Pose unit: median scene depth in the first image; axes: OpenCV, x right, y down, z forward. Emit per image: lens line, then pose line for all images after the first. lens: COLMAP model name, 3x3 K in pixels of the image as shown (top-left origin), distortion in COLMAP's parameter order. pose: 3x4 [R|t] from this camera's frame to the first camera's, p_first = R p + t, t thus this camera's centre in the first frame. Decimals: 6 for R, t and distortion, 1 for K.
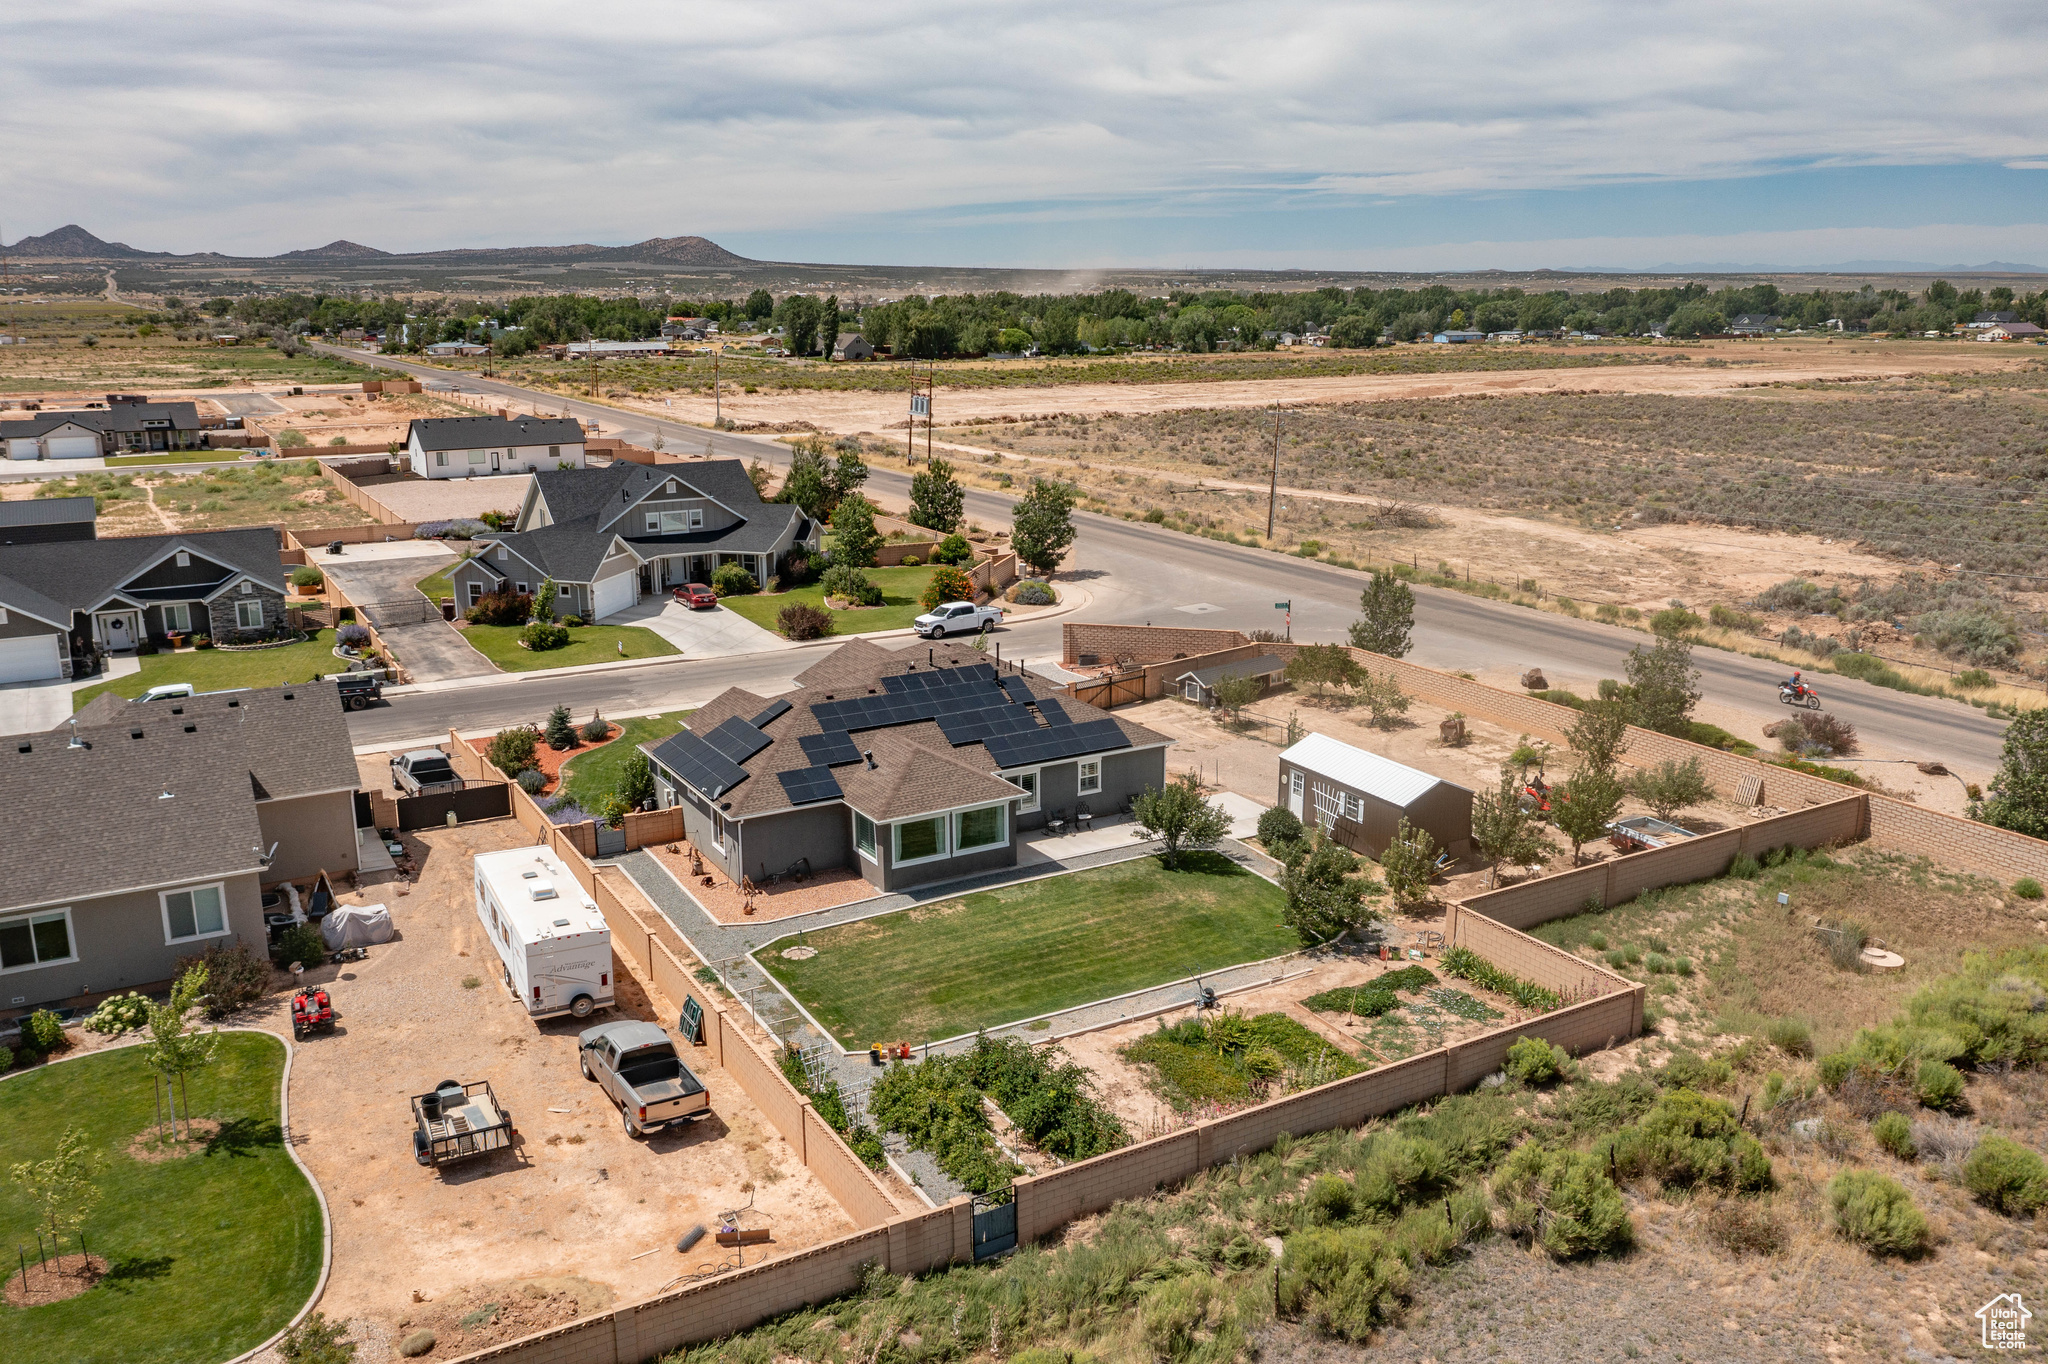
lens RADIAL K [[1622.4, 0, 1054.9], [0, 1622.4, 688.1], [0, 0, 1]] dist [-0.006218, 0.007497]
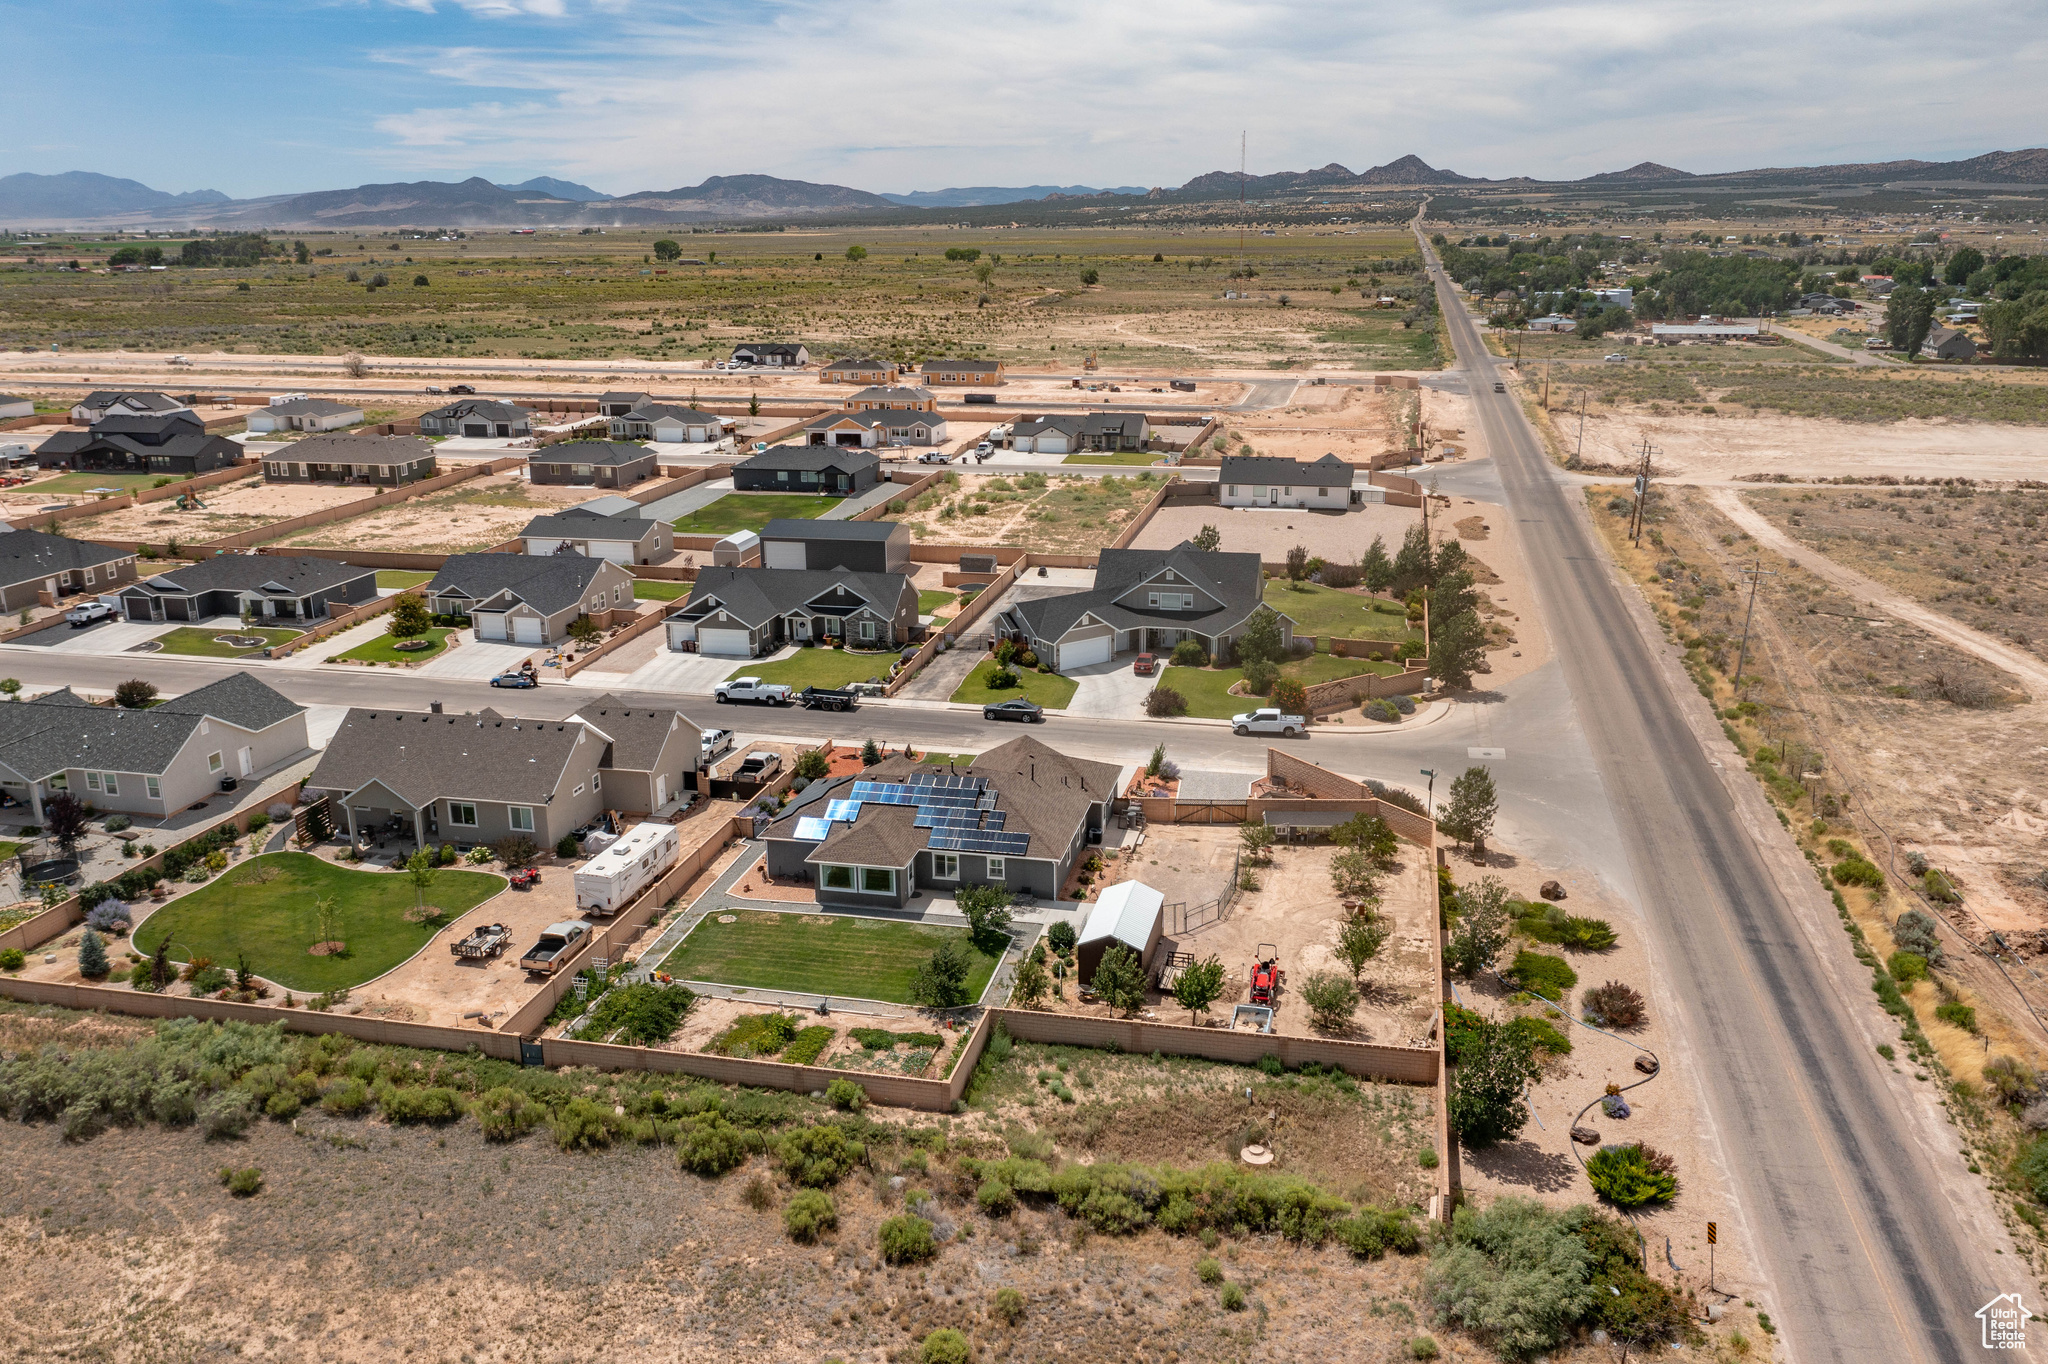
lens RADIAL K [[1626.8, 0, 1028.7], [0, 1626.8, 700.2], [0, 0, 1]] dist [-0.001587, 0.008831]
pose [[0.725893, 0.195516, -0.659433, 1.018413], [-0.159473, 0.980463, 0.115152, -0.280080], [0.669064, 0.021574, 0.742891, -0.113053]]
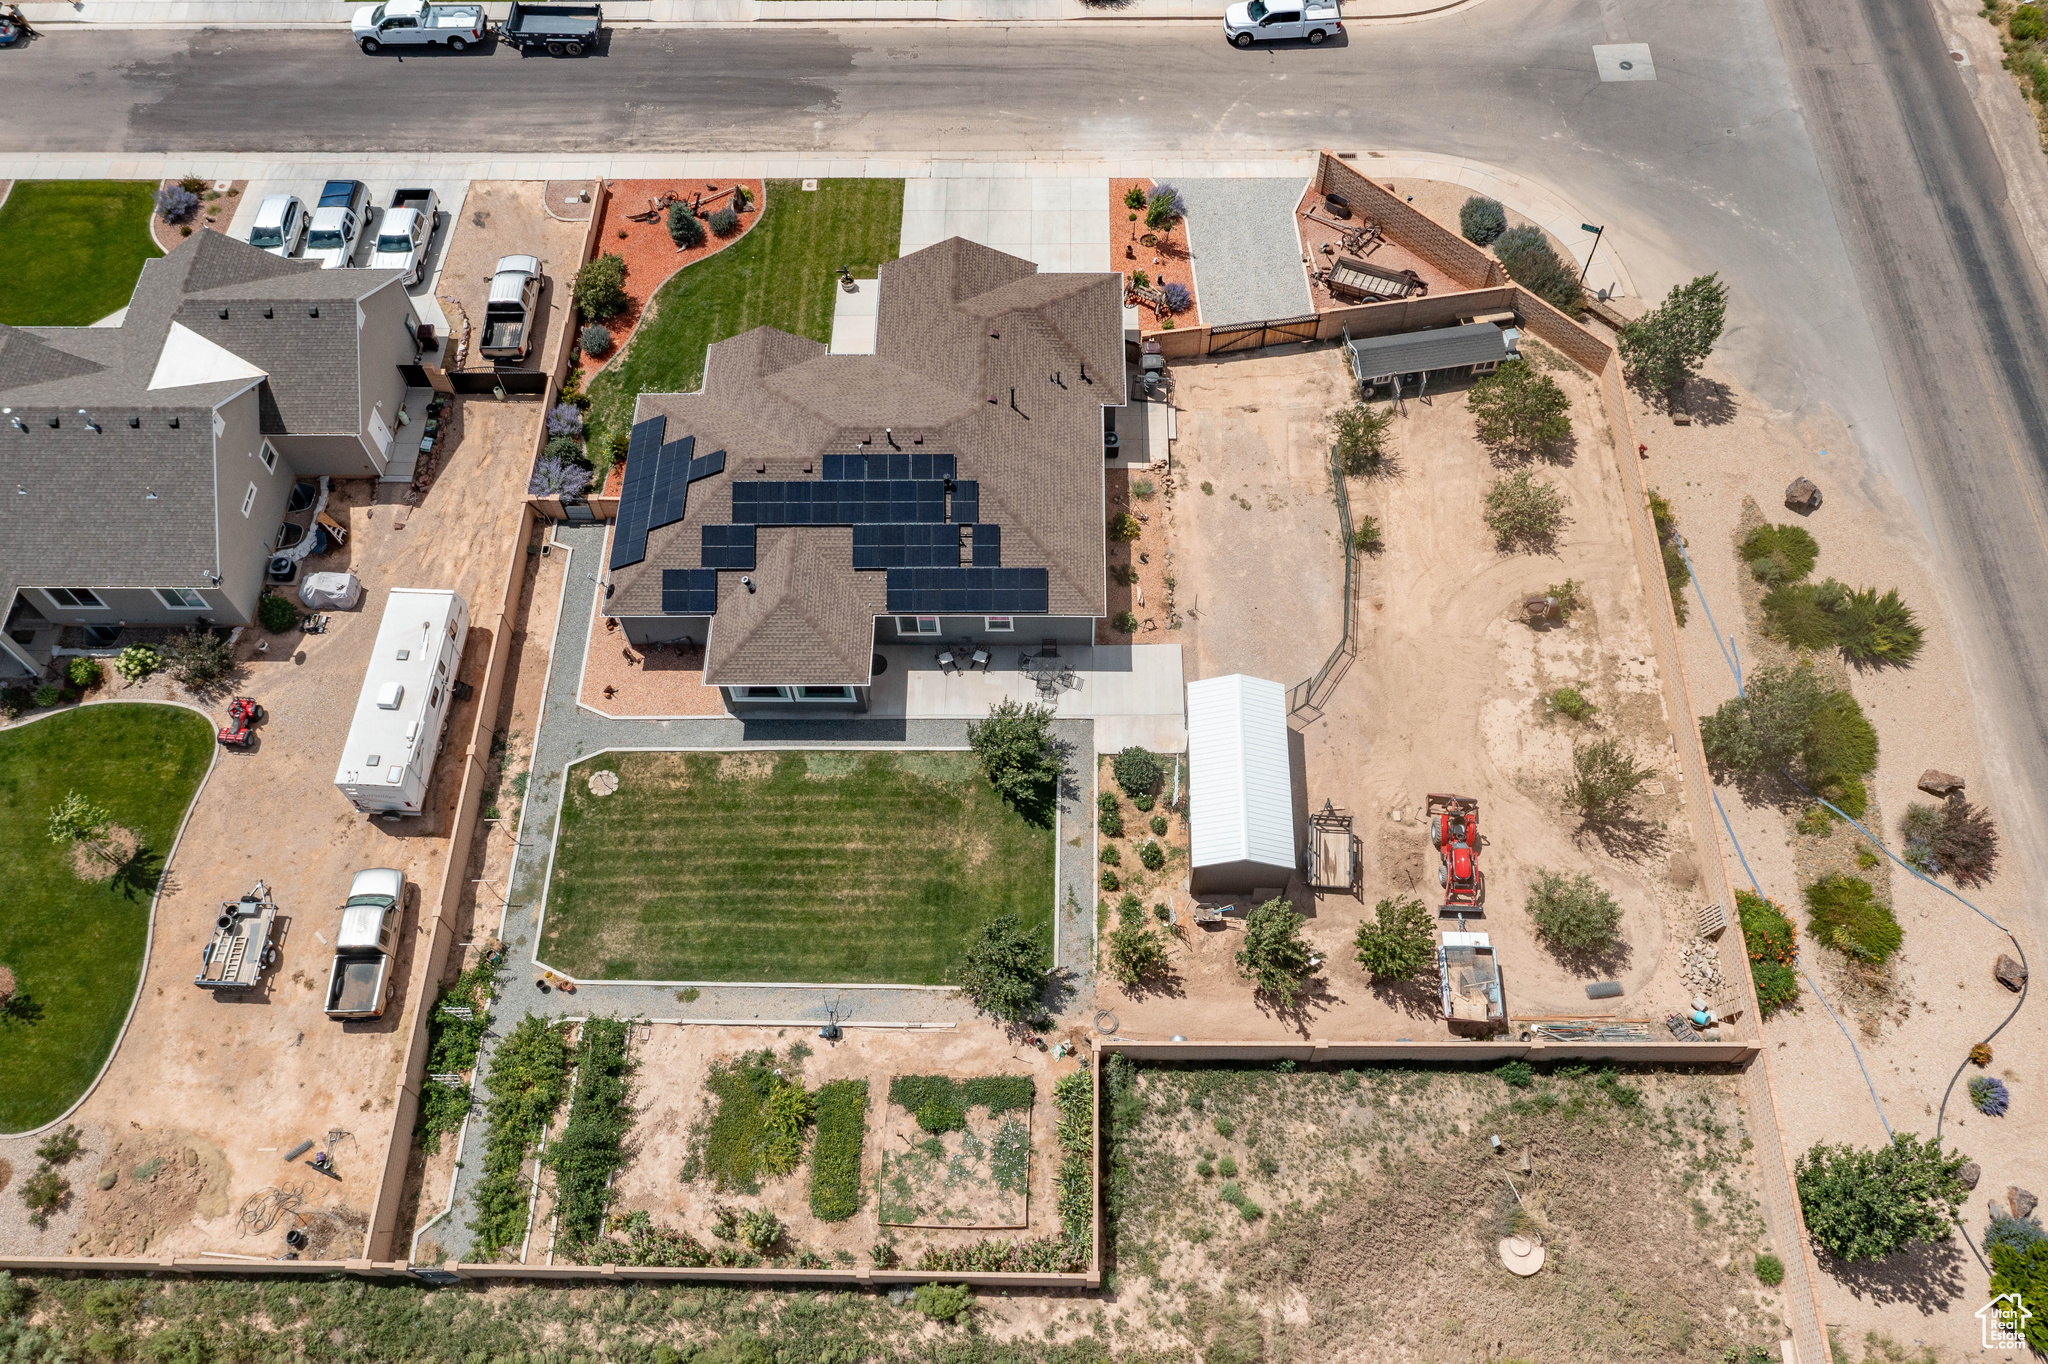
lens RADIAL K [[1626.8, 0, 1028.7], [0, 1626.8, 700.2], [0, 0, 1]] dist [-0.001587, 0.008831]
pose [[0.850884, 0.450812, -0.269750, 0.319744], [-0.115229, 0.661110, 0.741388, -0.635646], [0.512561, -0.599752, 0.614475, 0.386041]]
